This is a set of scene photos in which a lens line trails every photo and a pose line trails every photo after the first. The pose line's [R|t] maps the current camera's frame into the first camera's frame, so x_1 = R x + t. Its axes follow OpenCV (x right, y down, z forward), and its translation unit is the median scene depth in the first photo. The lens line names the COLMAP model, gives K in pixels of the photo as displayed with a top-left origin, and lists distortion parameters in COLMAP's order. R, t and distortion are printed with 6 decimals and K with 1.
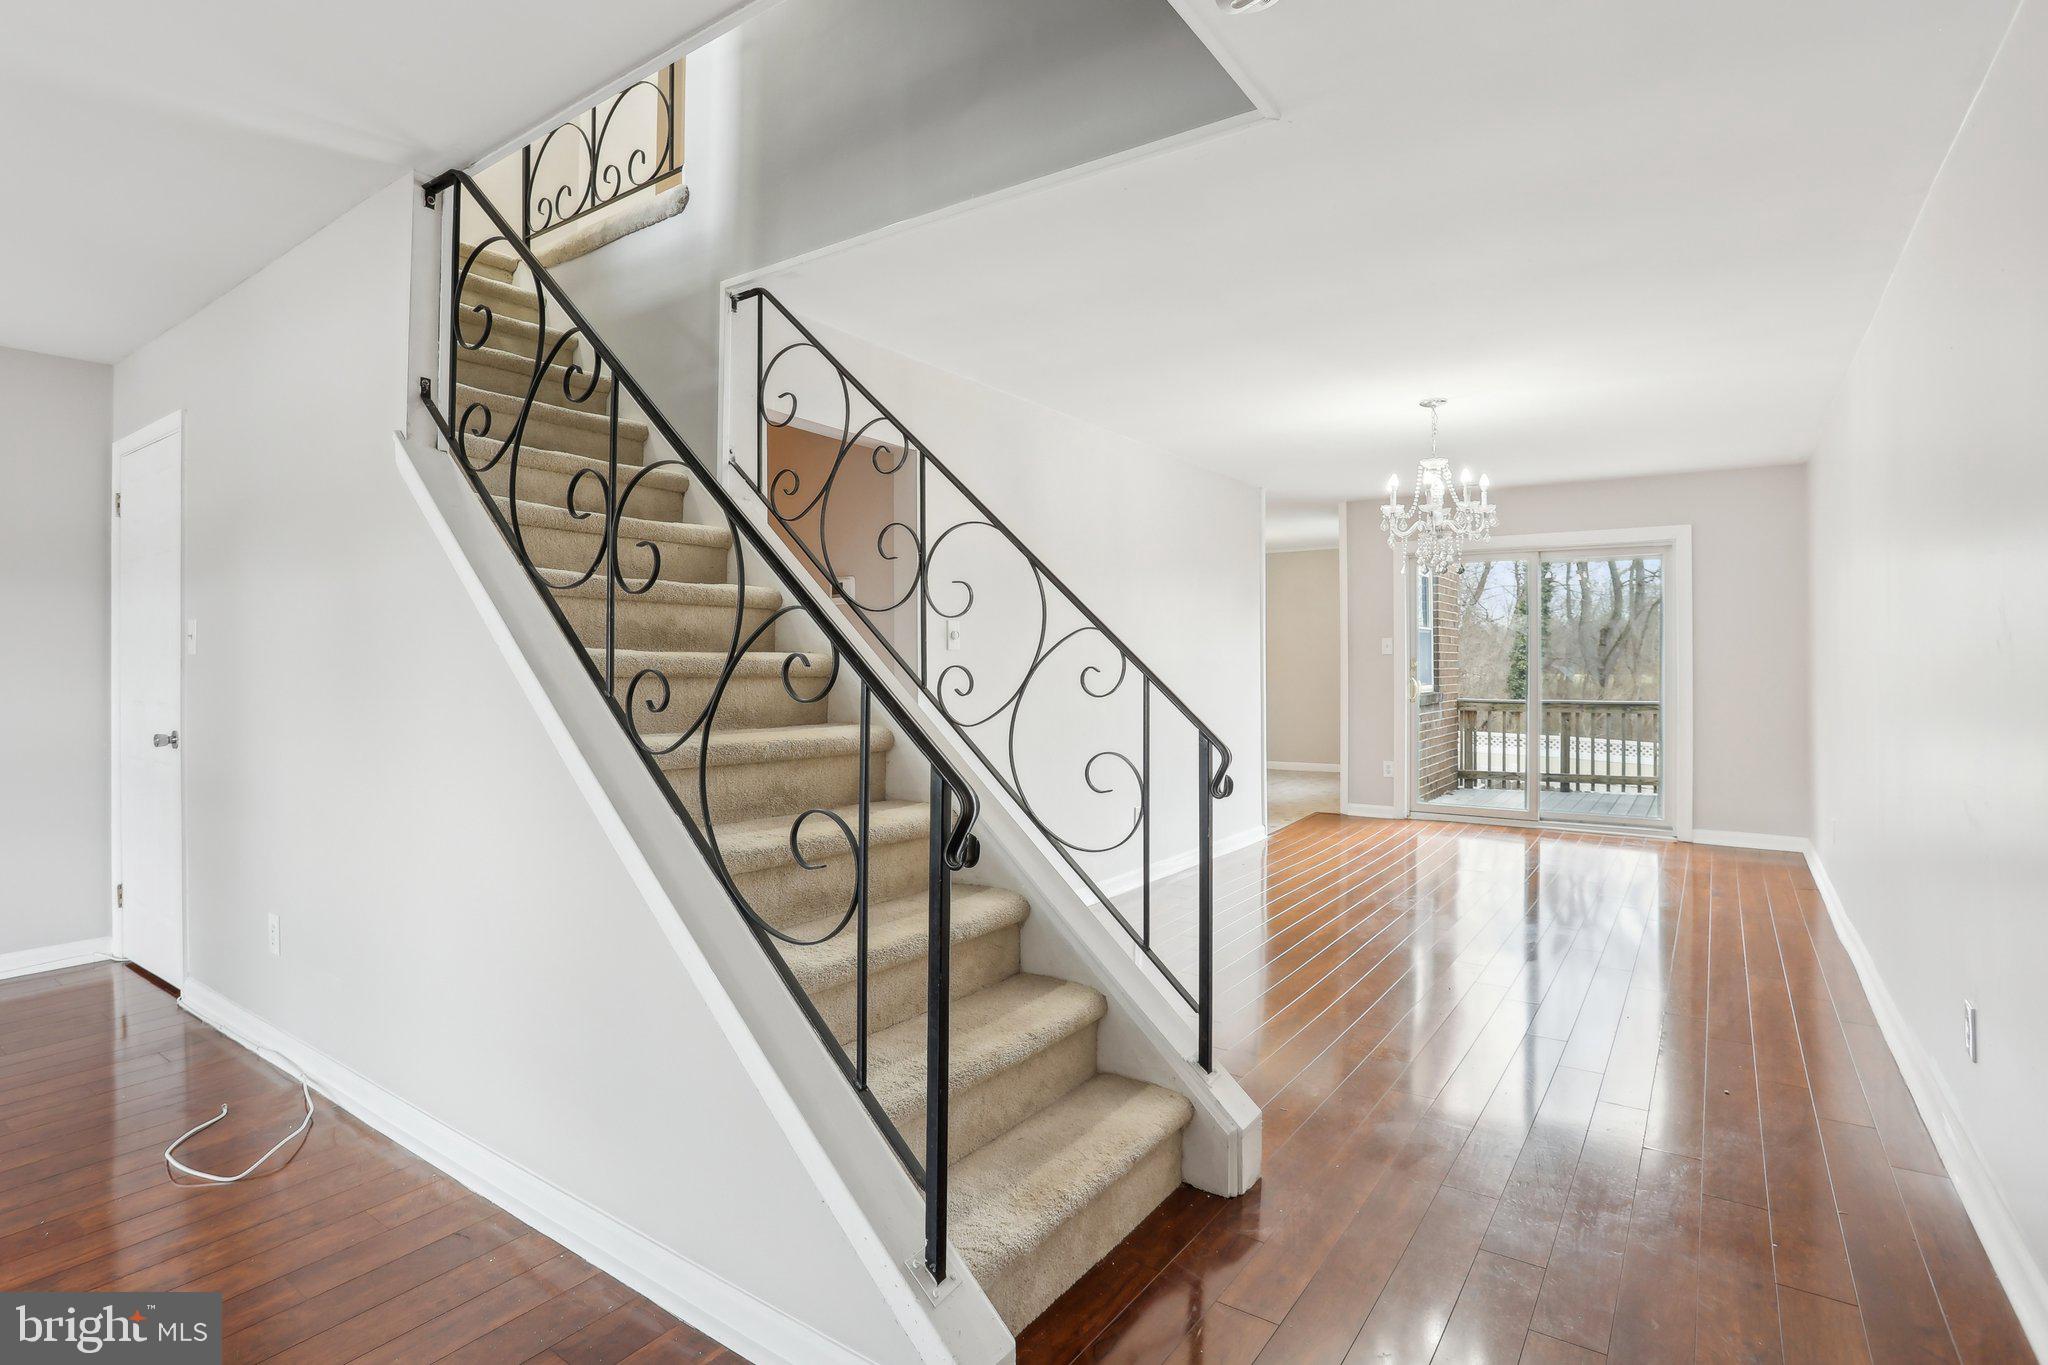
lens RADIAL K [[995.4, 0, 1104.0], [0, 995.4, 662.9], [0, 0, 1]] dist [-0.018309, 0.000083]
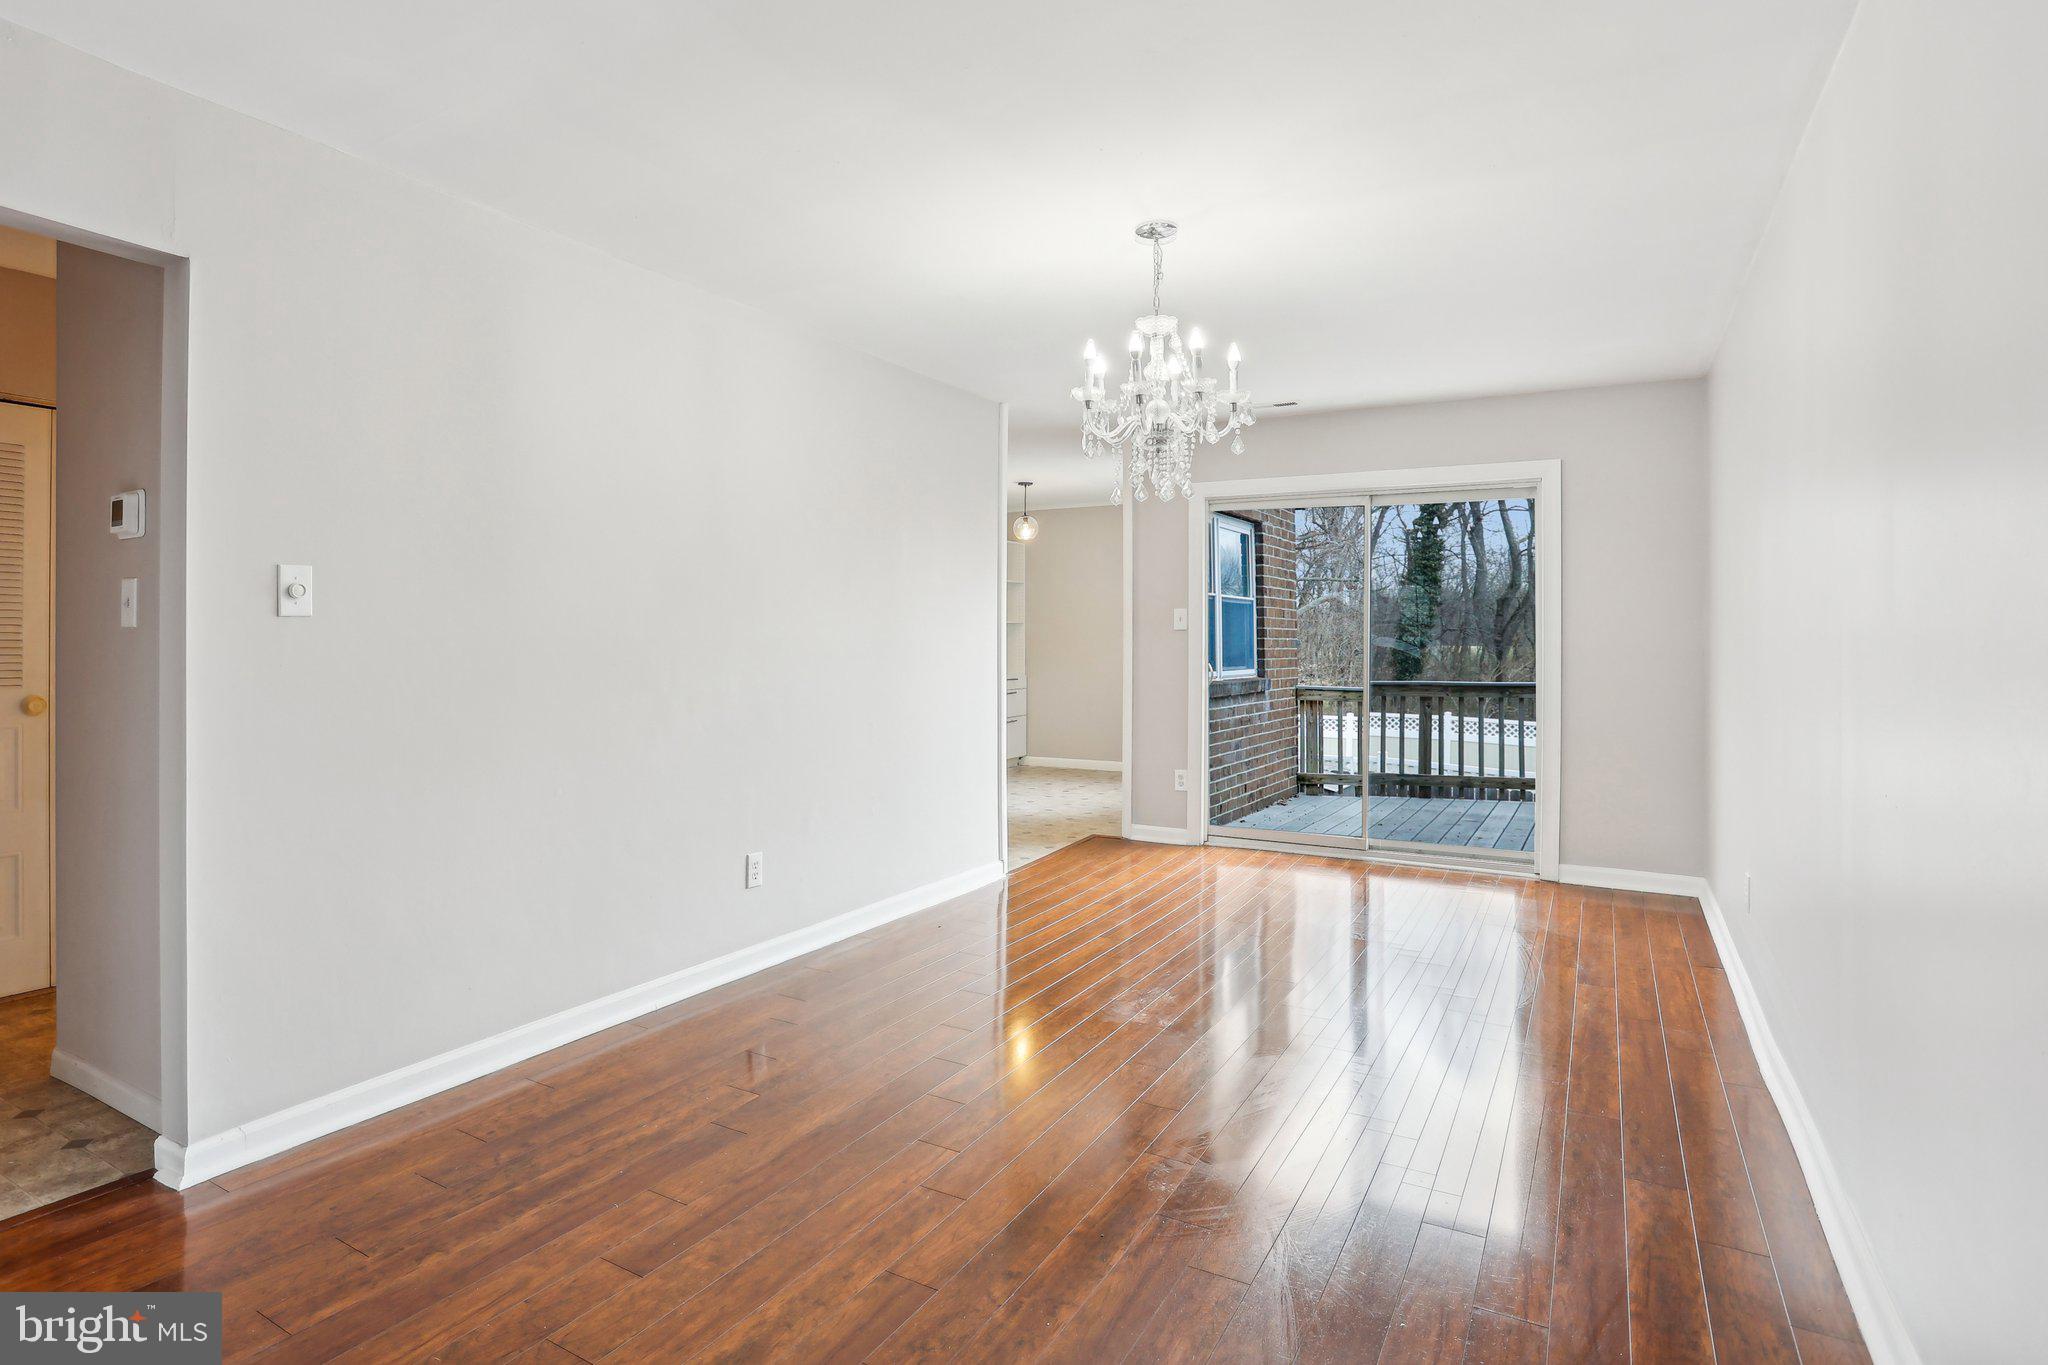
lens RADIAL K [[1042.4, 0, 1014.3], [0, 1042.4, 651.8], [0, 0, 1]] dist [-0.081290, 0.040285]
pose [[0.999749, -0.000126, 0.022396, 0.132480], [-0.000263, 0.999849, 0.017366, -0.007270], [-0.022395, -0.017368, 0.999598, 0.189967]]
